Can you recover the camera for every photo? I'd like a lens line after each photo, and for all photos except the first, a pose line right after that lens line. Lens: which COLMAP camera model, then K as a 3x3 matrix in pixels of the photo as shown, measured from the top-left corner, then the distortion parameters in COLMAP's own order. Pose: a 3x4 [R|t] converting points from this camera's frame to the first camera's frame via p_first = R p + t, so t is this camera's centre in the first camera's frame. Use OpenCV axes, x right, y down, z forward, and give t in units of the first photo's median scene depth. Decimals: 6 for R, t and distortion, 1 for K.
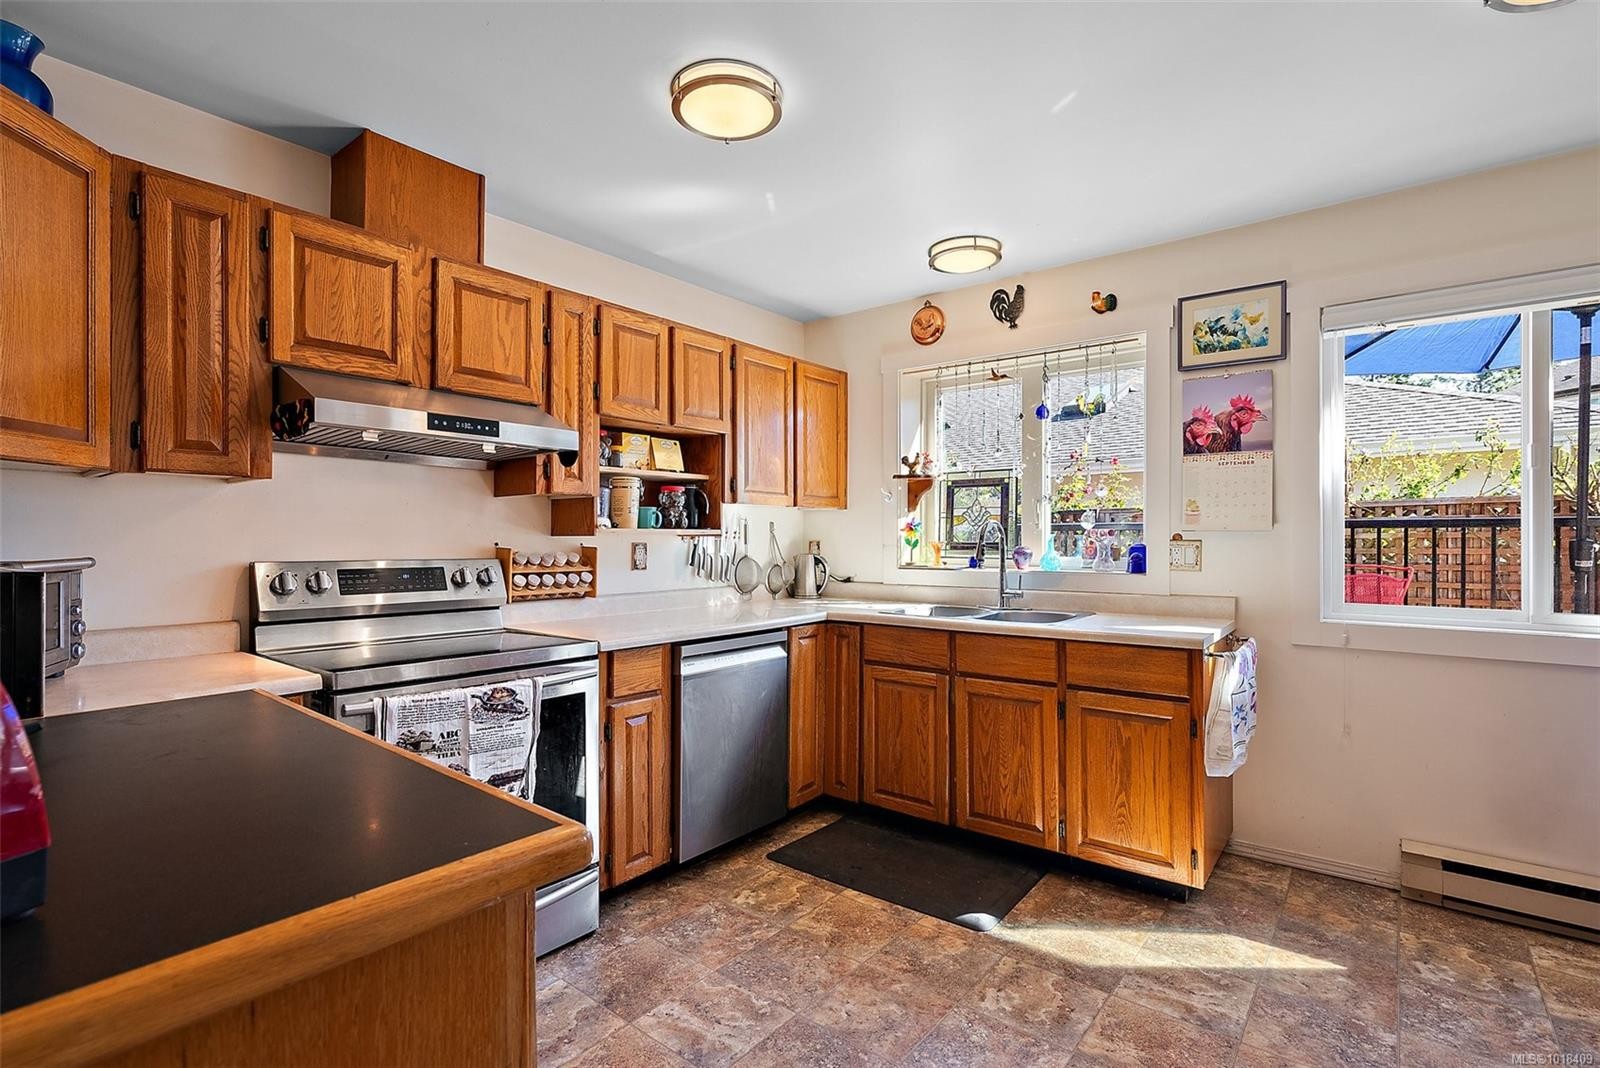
lens RADIAL K [[752.0, 0, 793.8], [0, 752.0, 539.6], [0, 0, 1]] dist [0.000574, 0.001319]
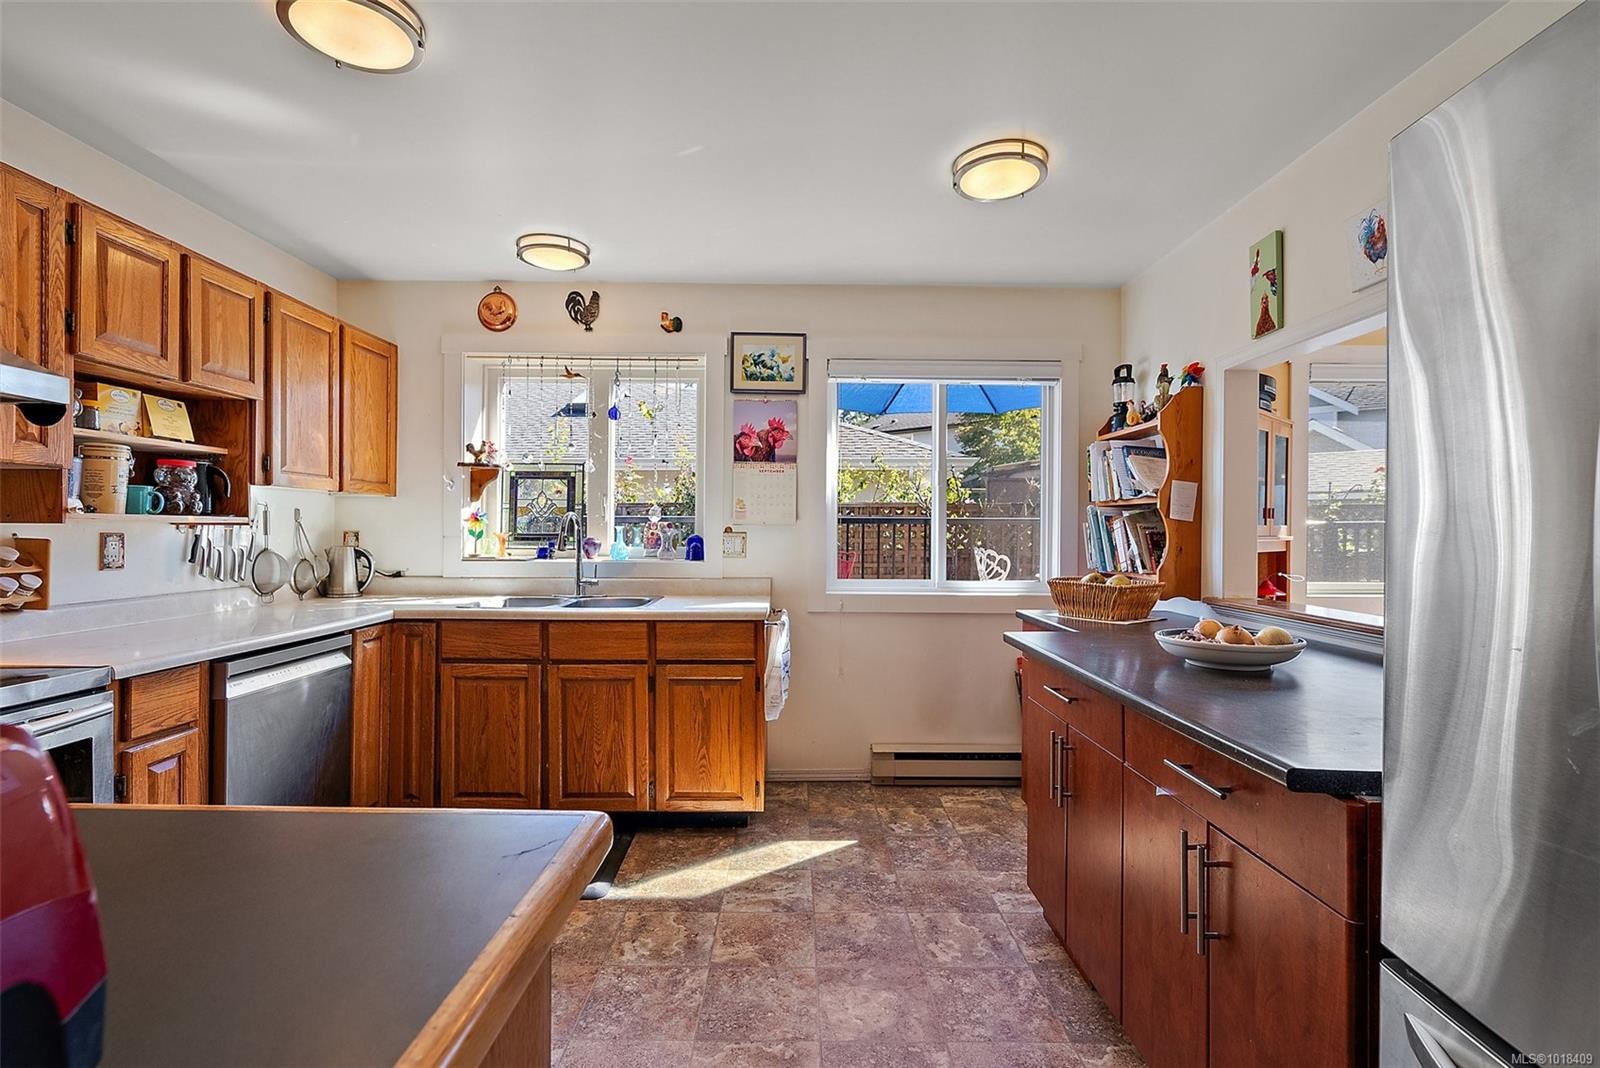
lens RADIAL K [[738.0, 0, 792.3], [0, 738.0, 535.3], [0, 0, 1]] dist [-0.002531, 0.001595]
pose [[0.779605, 0.001148, 0.626270, -0.161501], [-0.004781, 0.999980, 0.004119, 0.000399], [-0.626253, -0.006205, 0.779595, 0.013834]]
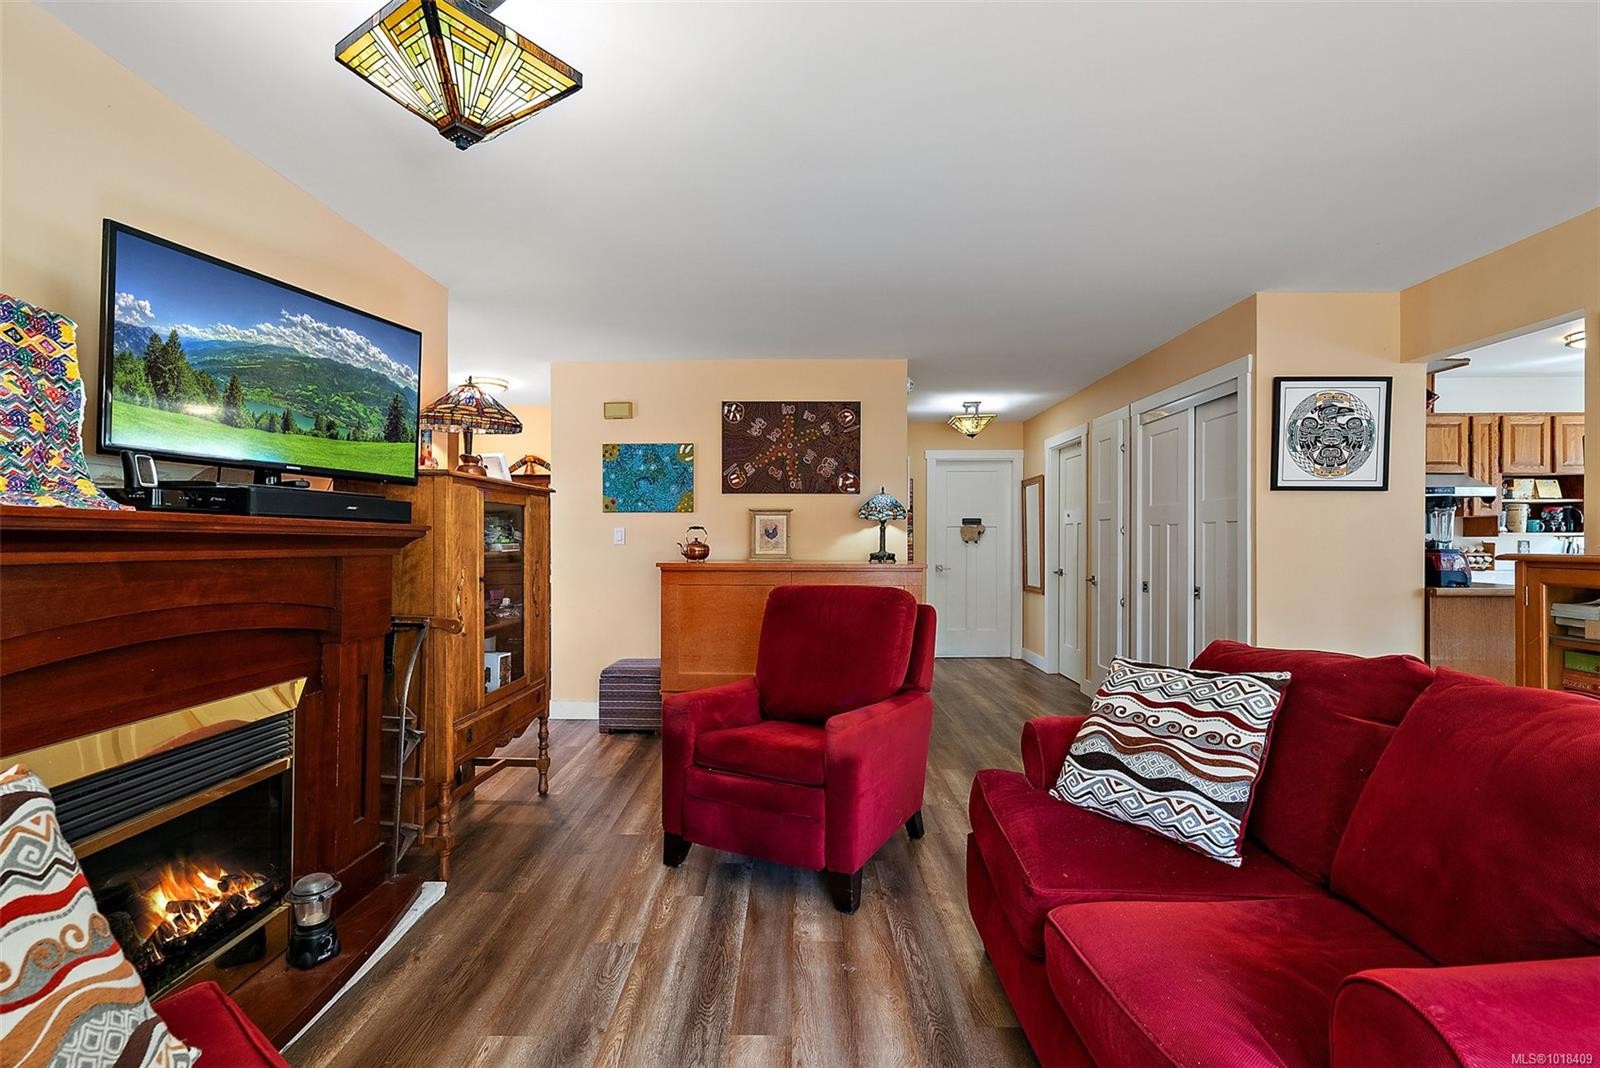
lens RADIAL K [[738.0, 0, 792.3], [0, 738.0, 535.3], [0, 0, 1]] dist [-0.002531, 0.001595]
pose [[0.611628, -0.004450, -0.791133, 0.119390], [-0.003677, 0.999957, -0.008467, 0.014046], [0.791137, 0.008088, 0.611586, -1.554213]]
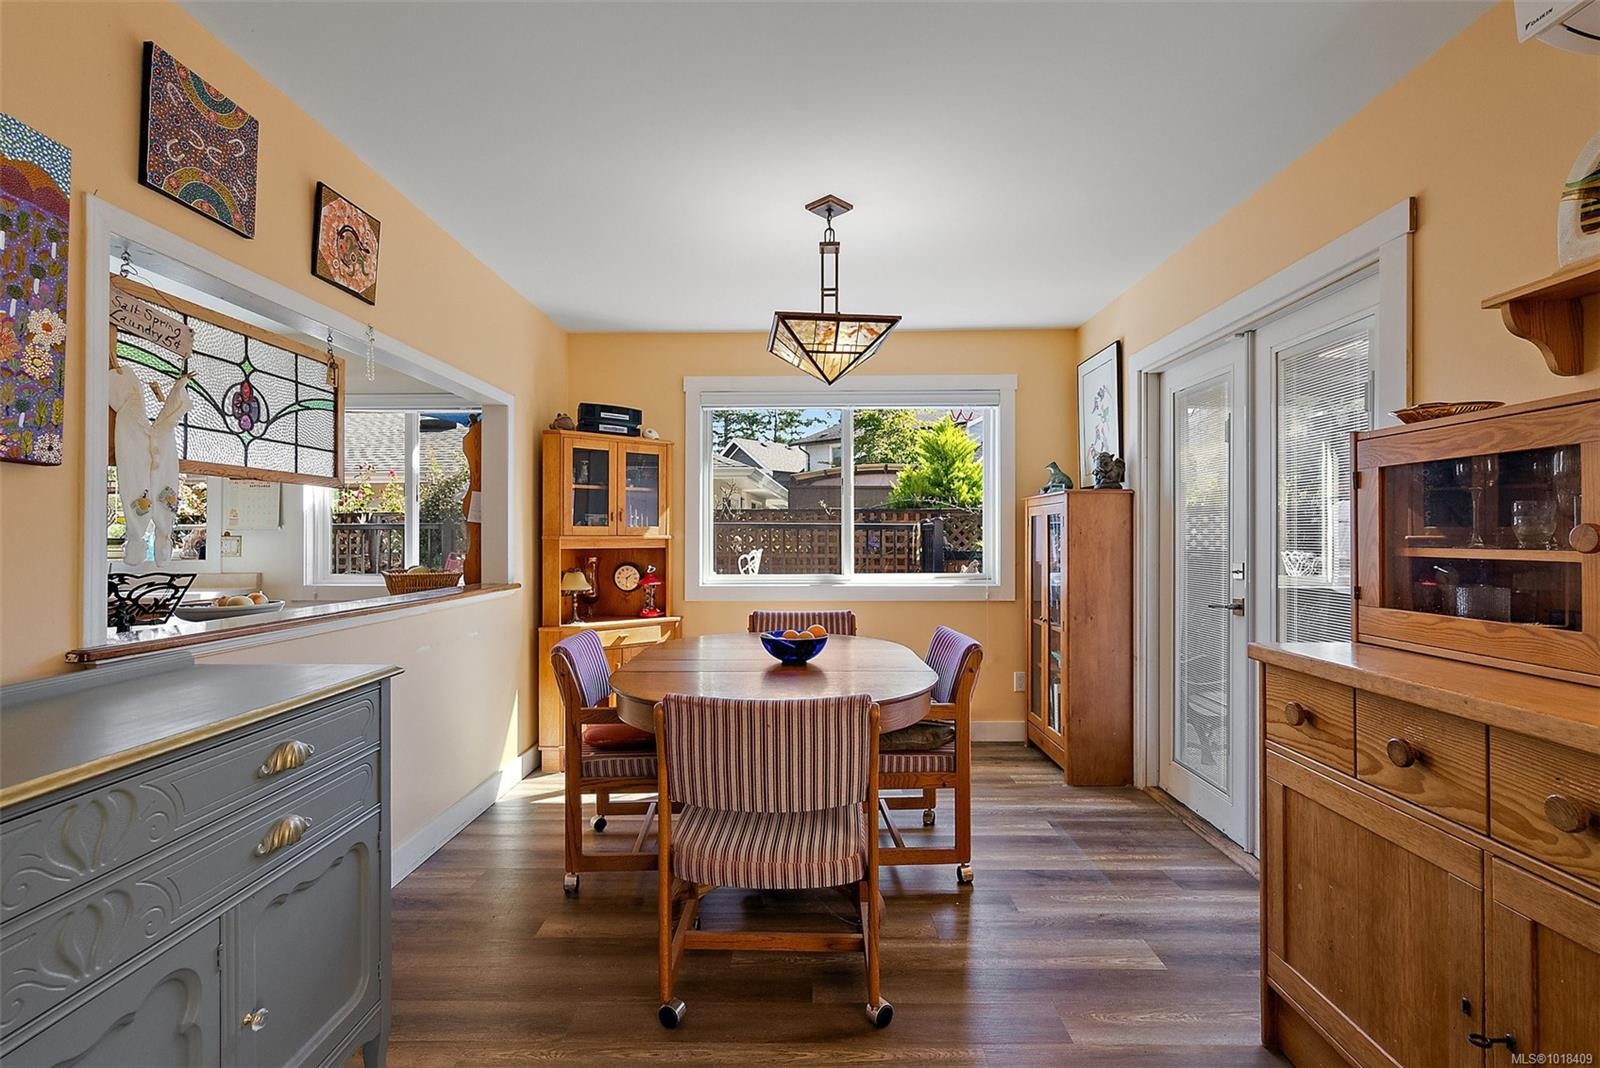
lens RADIAL K [[738.2, 0, 794.9], [0, 738.2, 528.0], [0, 0, 1]] dist [-0.003313, 0.001525]
pose [[0.789514, 0.006707, 0.613696, 0.533557], [0.003653, 0.999871, -0.015626, 0.012697], [-0.613722, 0.014579, 0.789387, -0.906130]]
